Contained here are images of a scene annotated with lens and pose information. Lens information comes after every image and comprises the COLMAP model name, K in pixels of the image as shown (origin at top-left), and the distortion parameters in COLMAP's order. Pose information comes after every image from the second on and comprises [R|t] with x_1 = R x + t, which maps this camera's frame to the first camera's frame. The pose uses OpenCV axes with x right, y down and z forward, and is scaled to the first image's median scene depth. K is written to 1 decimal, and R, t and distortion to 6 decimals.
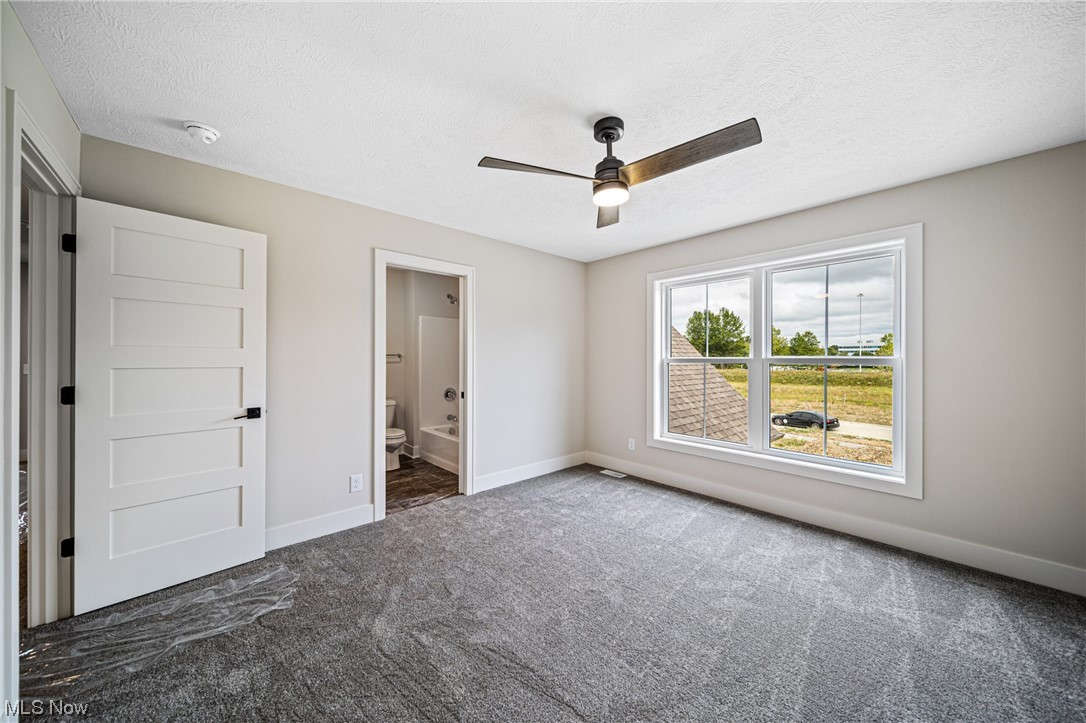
lens RADIAL K [[381.3, 0, 543.0], [0, 381.3, 361.5], [0, 0, 1]] dist [0.000105, -0.000045]
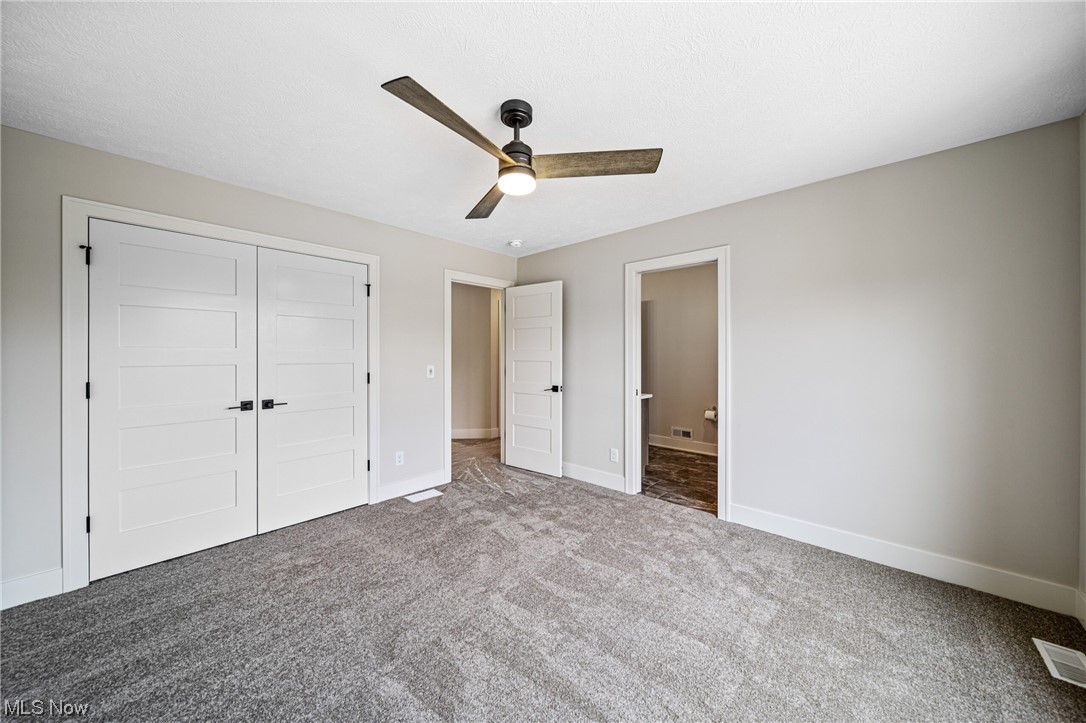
lens RADIAL K [[381.3, 0, 543.0], [0, 381.3, 361.5], [0, 0, 1]] dist [0.000105, -0.000045]
pose [[0.070006, 0.007272, -0.997520, 0.658711], [-0.009916, 0.999929, 0.006593, 0.003465], [0.997497, 0.009430, 0.070073, 0.593001]]
